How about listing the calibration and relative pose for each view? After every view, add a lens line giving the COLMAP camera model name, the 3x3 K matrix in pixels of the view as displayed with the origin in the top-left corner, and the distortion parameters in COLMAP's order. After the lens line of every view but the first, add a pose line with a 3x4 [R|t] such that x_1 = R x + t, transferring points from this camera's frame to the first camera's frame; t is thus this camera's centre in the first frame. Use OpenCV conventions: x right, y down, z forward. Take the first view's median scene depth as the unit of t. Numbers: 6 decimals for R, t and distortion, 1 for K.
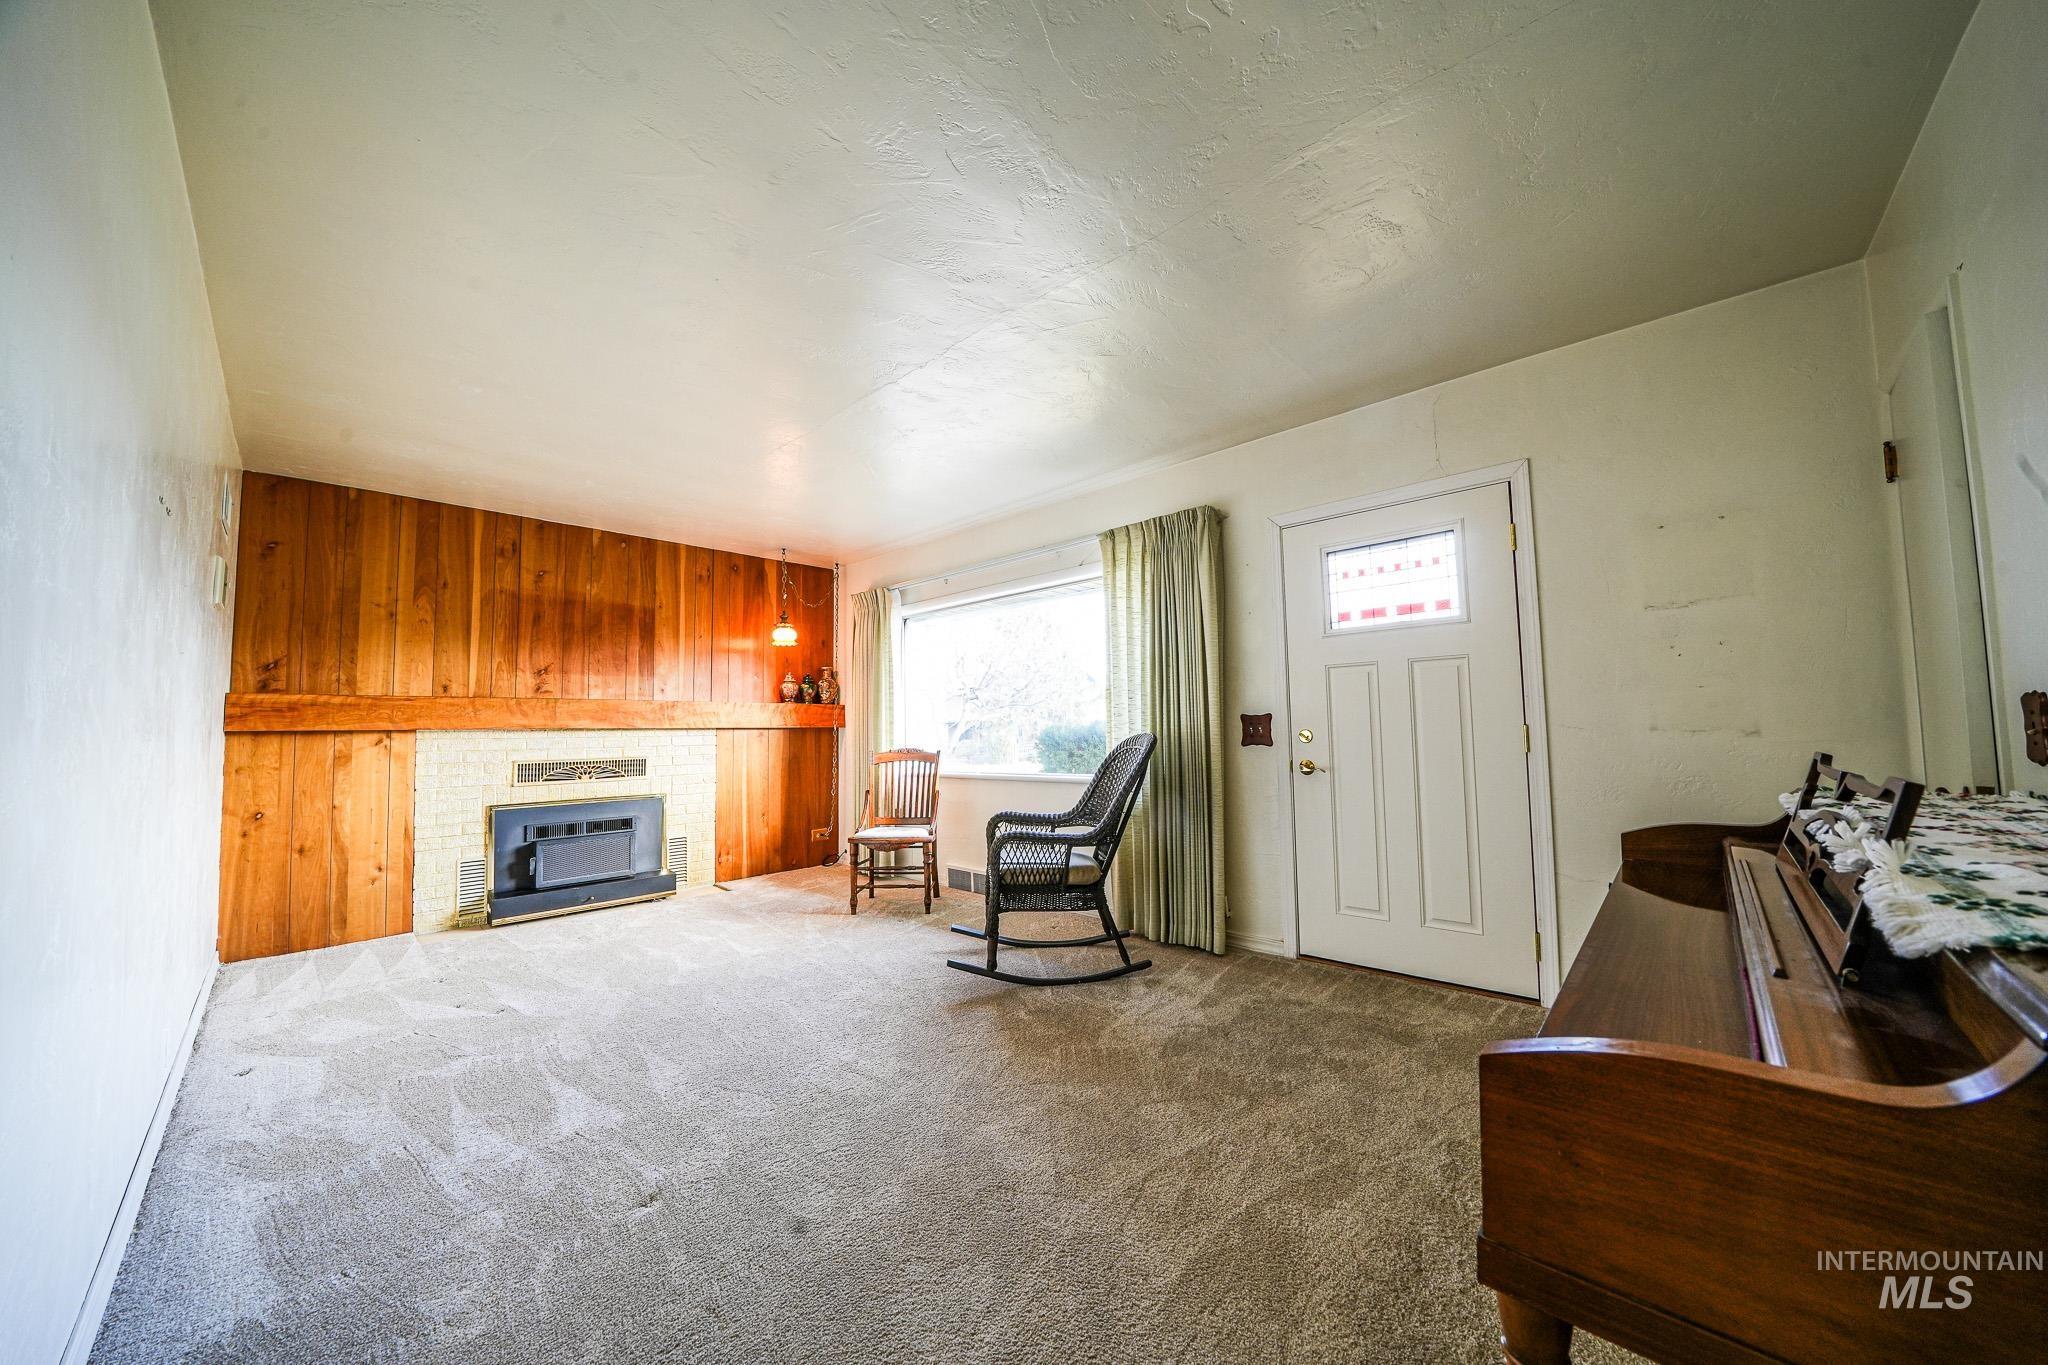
lens RADIAL K [[716.7, 0, 1029.2], [0, 716.7, 683.5], [0, 0, 1]] dist [-0.024096, 0.002269]
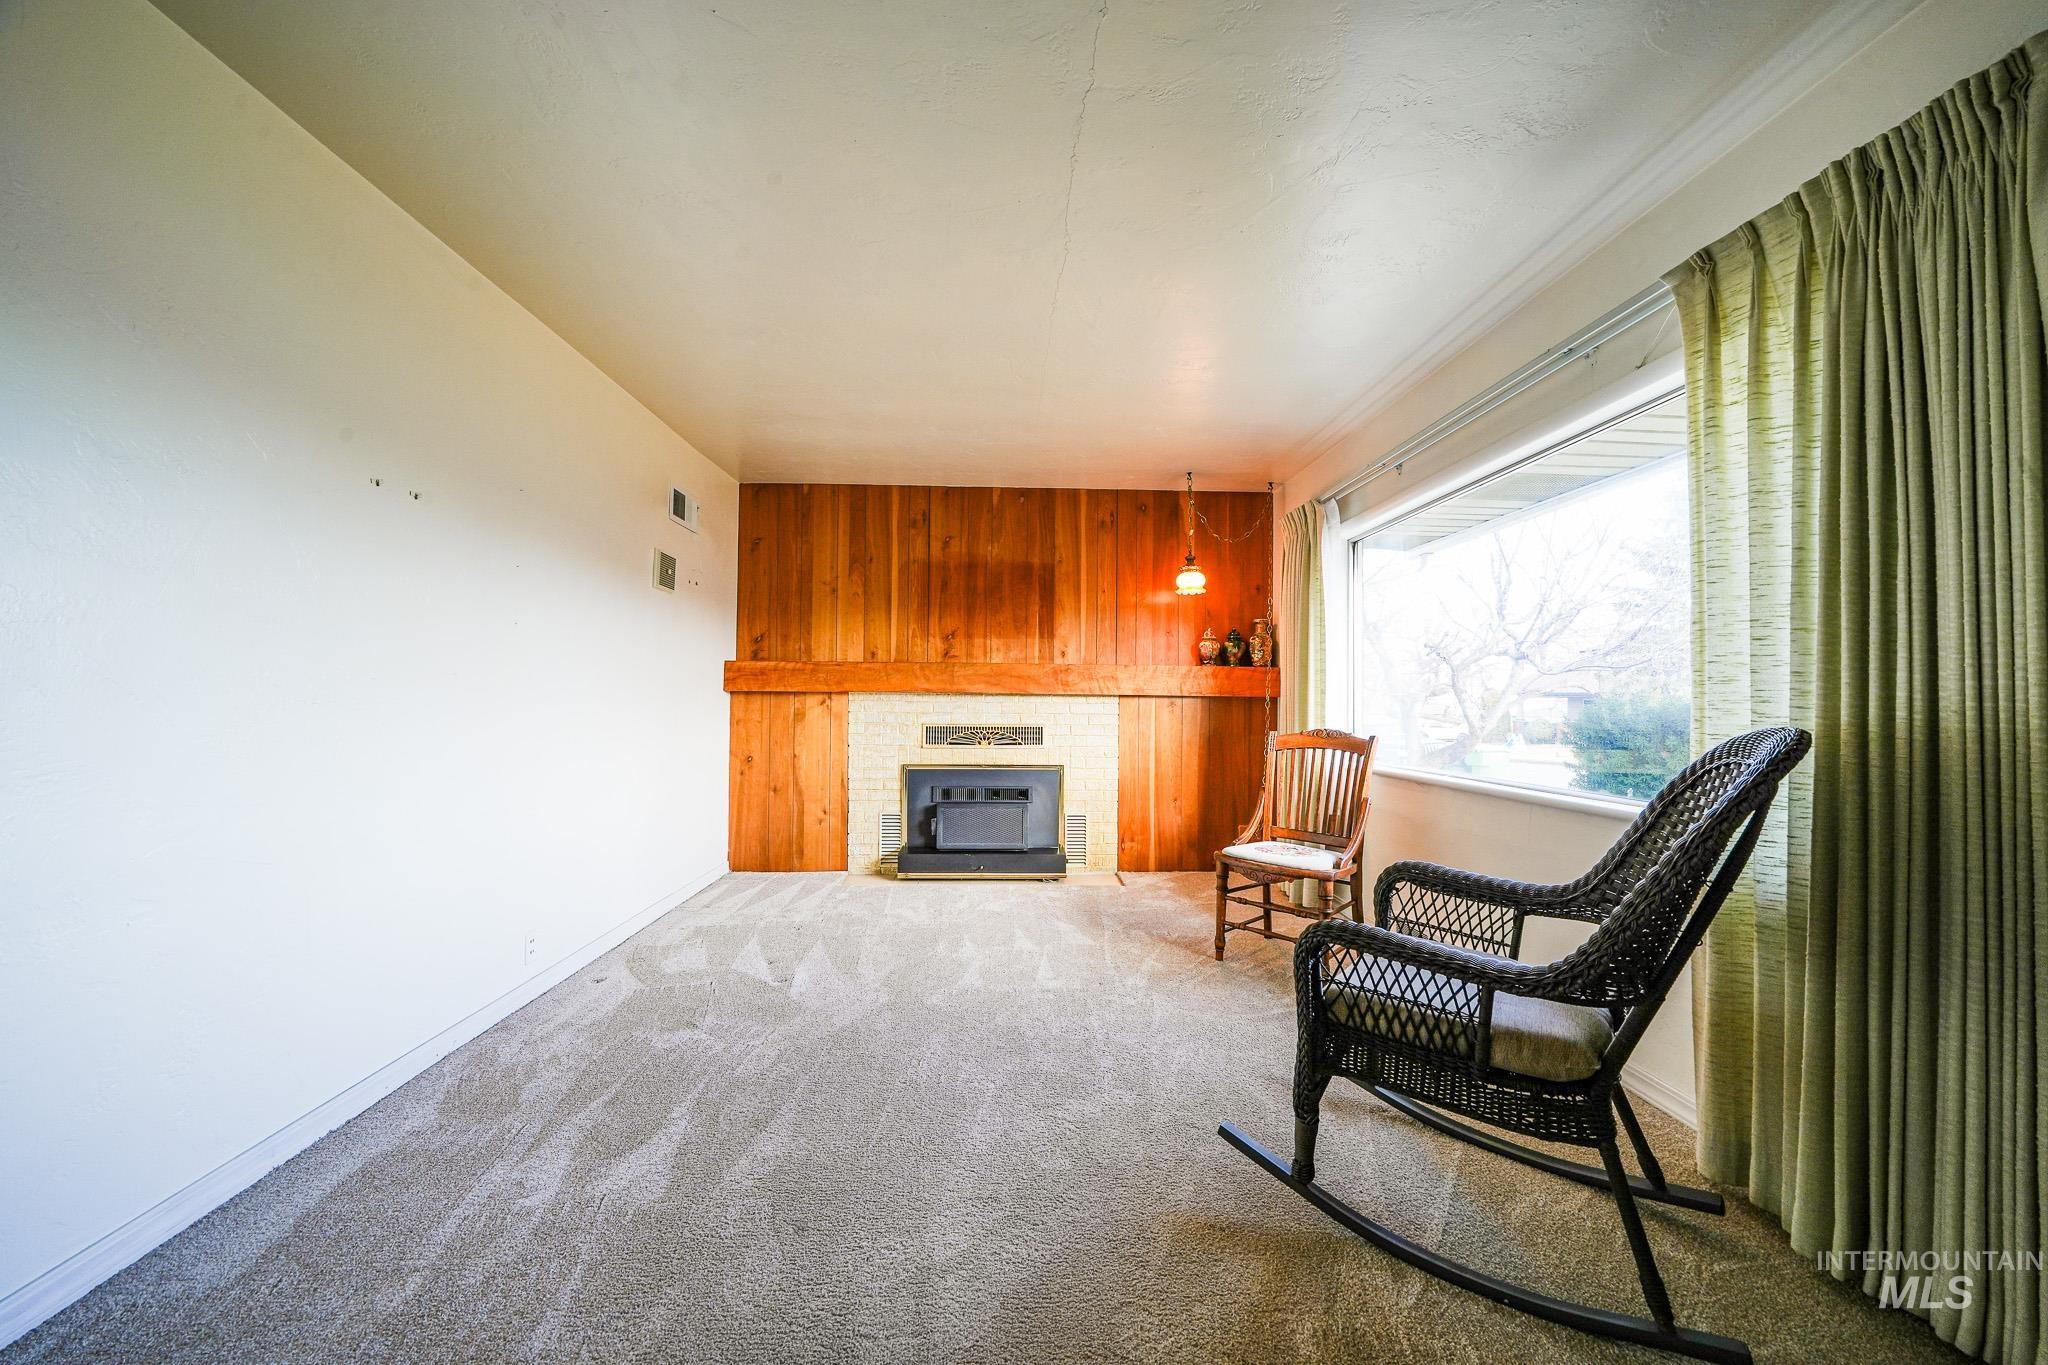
lens RADIAL K [[716.7, 0, 1010.0], [0, 716.7, 683.8], [0, 0, 1]] dist [-0.024096, 0.002269]
pose [[0.701325, 0.007125, -0.712806, 0.123042], [0.025227, 0.999076, 0.034807, 0.020525], [0.712396, -0.042393, 0.700497, 0.401829]]
